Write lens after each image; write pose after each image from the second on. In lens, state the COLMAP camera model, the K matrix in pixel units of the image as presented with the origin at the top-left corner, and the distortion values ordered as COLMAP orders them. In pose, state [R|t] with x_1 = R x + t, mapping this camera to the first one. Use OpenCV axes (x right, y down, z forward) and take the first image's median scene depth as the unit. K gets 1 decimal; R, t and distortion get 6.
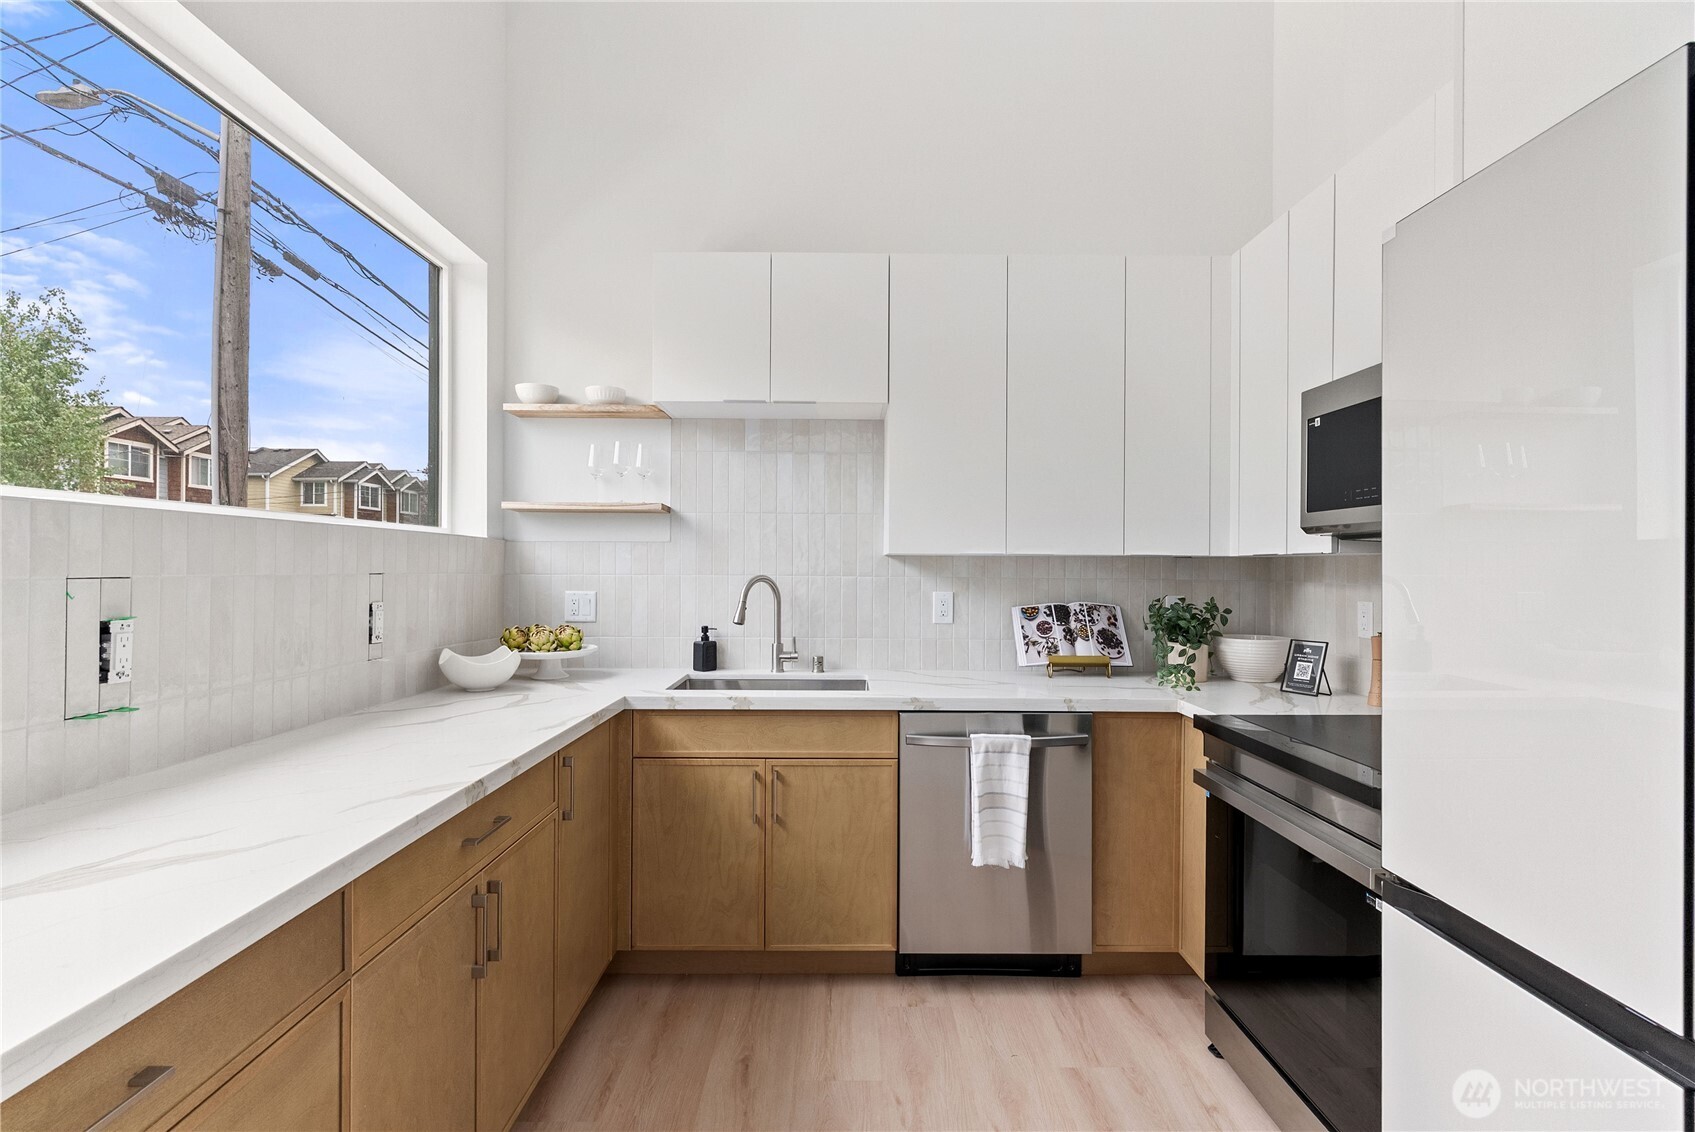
lens RADIAL K [[802.3, 0, 856.5], [0, 802.3, 566.0], [0, 0, 1]] dist [0.000769, 0.000408]
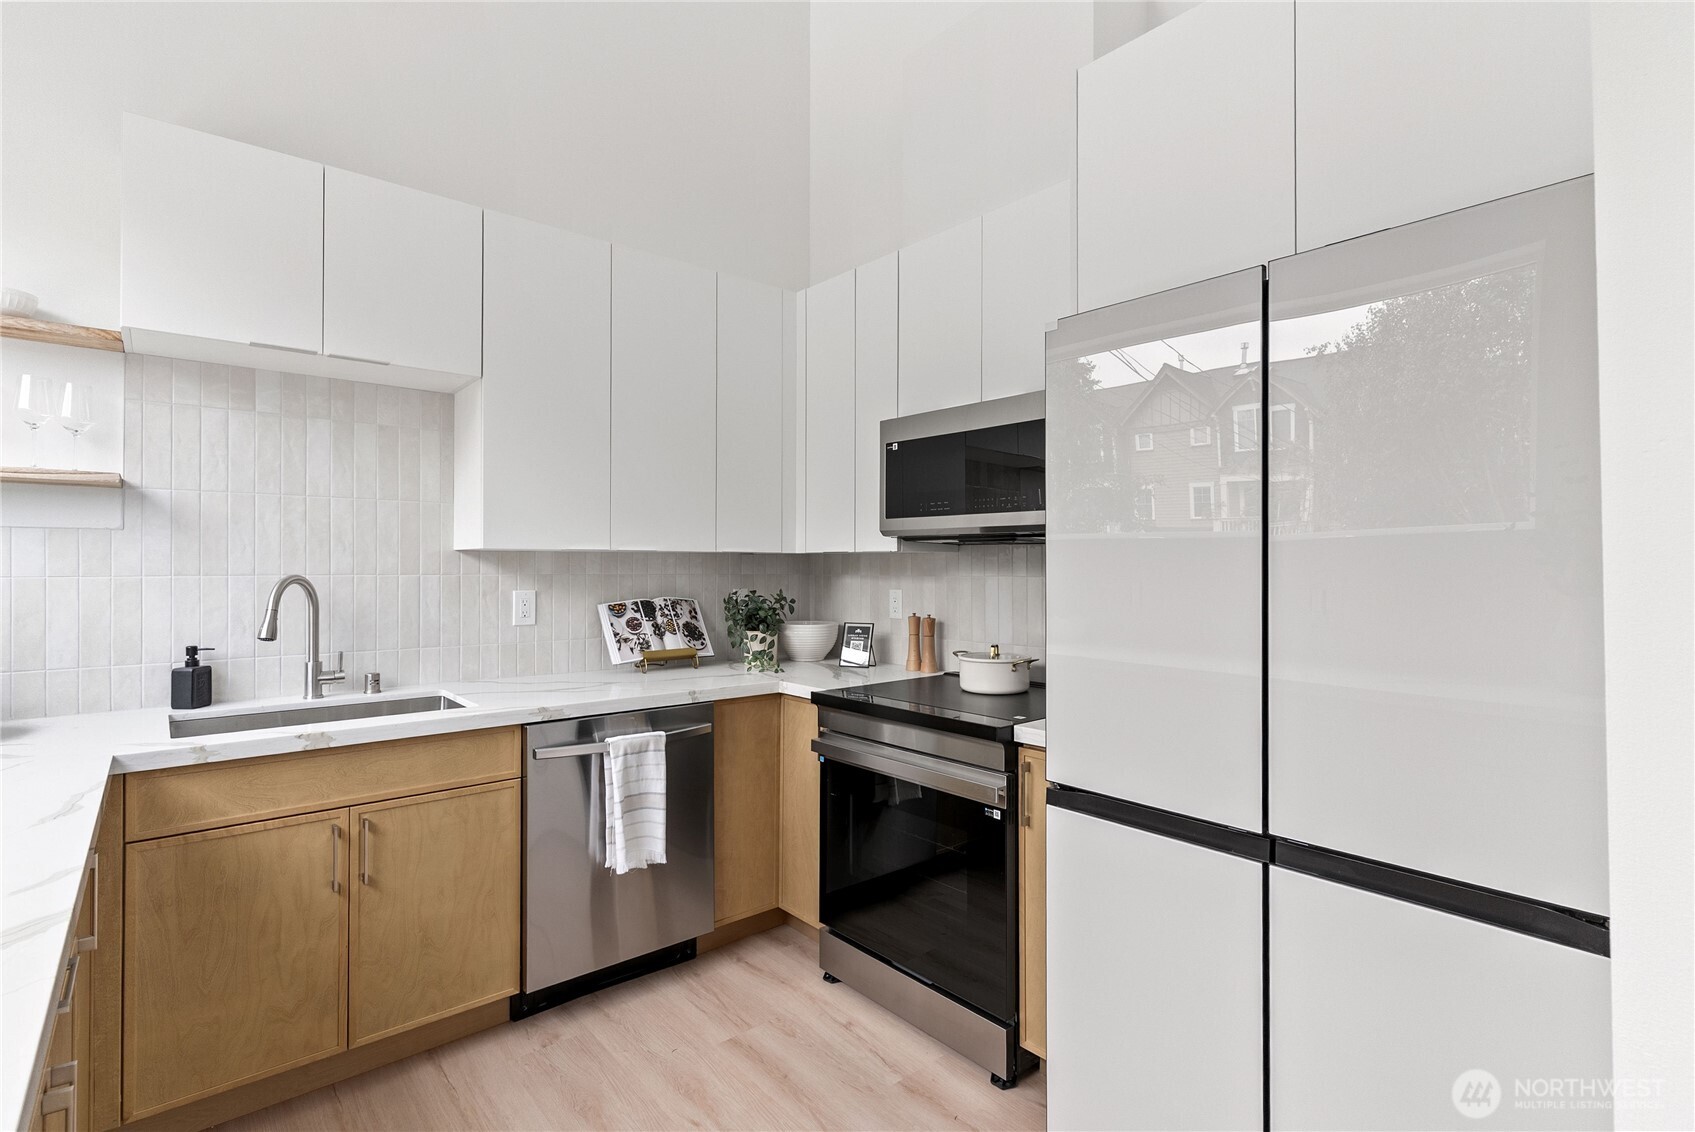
lens RADIAL K [[802.3, 0, 849.8], [0, 802.3, 556.8], [0, 0, 1]] dist [0.000769, 0.000408]
pose [[0.768177, 0.001210, 0.640236, -0.240952], [0.001900, 0.999990, -0.004169, -0.002524], [-0.640234, 0.004419, 0.768167, 0.073690]]
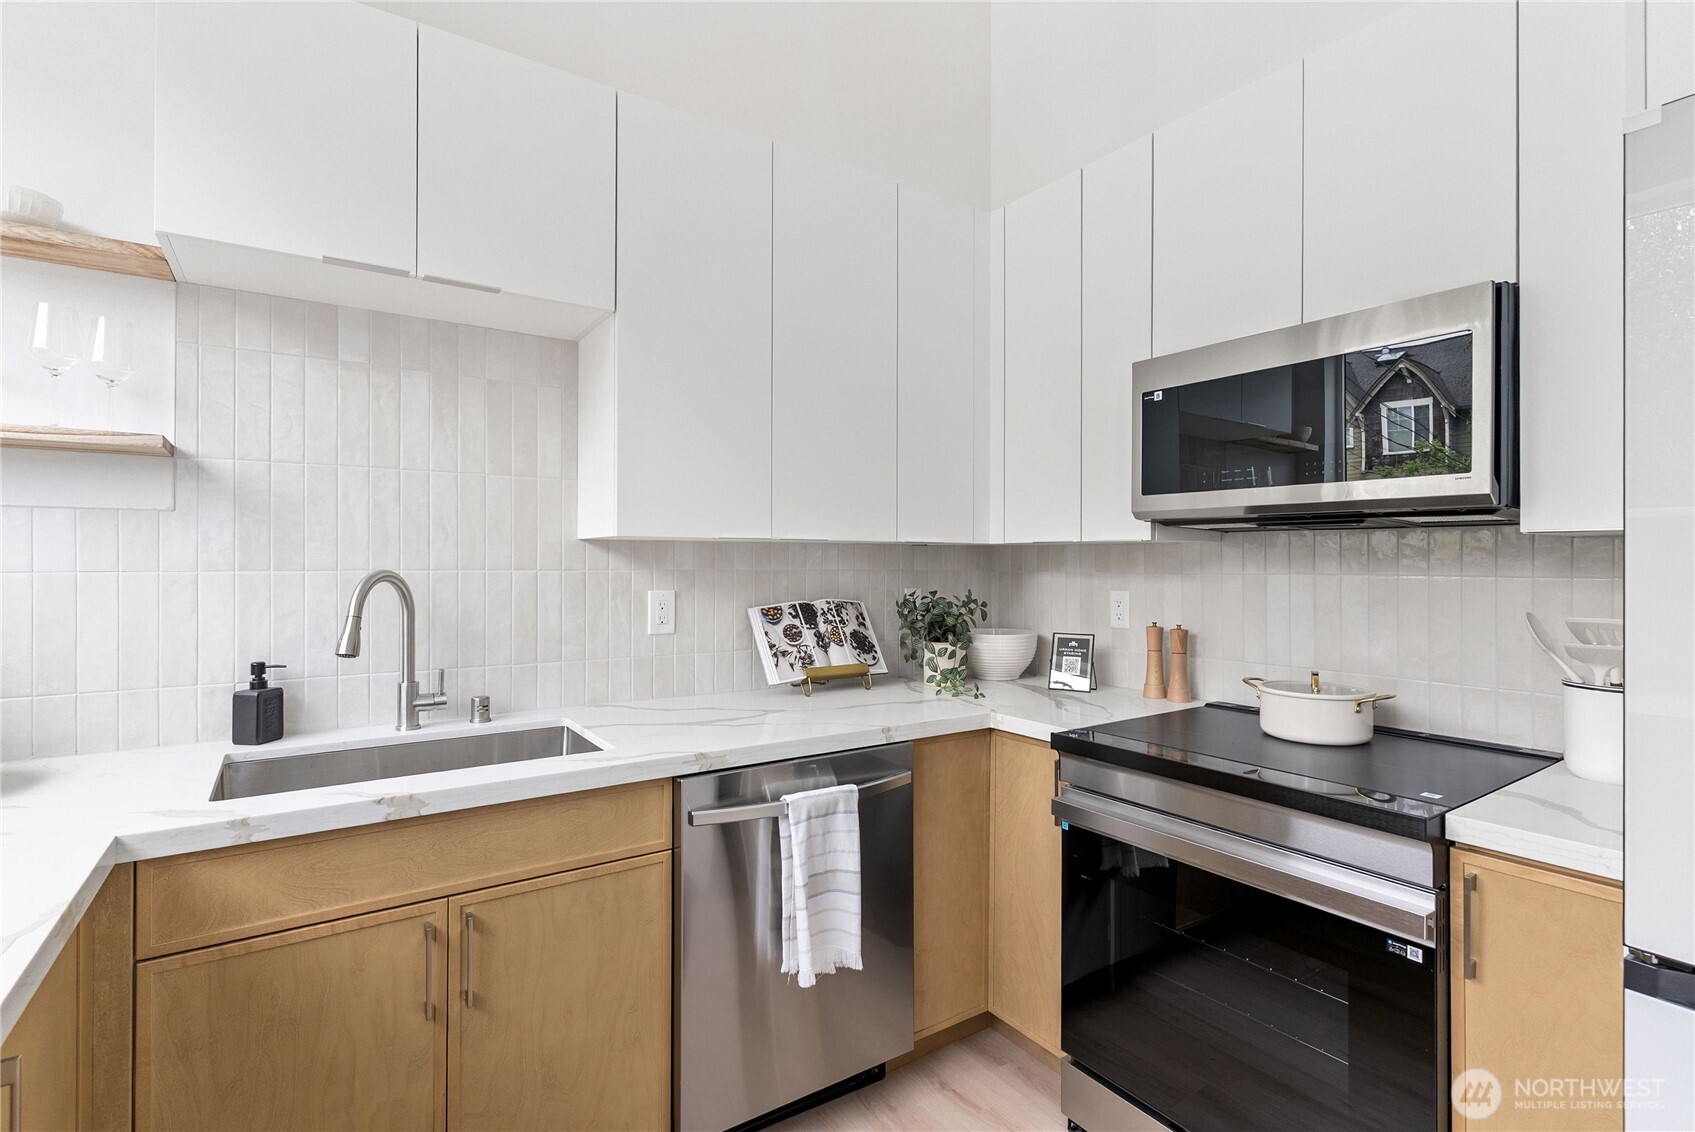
lens RADIAL K [[802.3, 0, 851.2], [0, 802.3, 554.8], [0, 0, 1]] dist [0.000769, 0.000408]
pose [[0.833765, -0.000397, 0.552120, -0.187702], [0.001396, 0.999998, -0.001390, 0.001171], [-0.552118, 0.001930, 0.833764, 0.373171]]
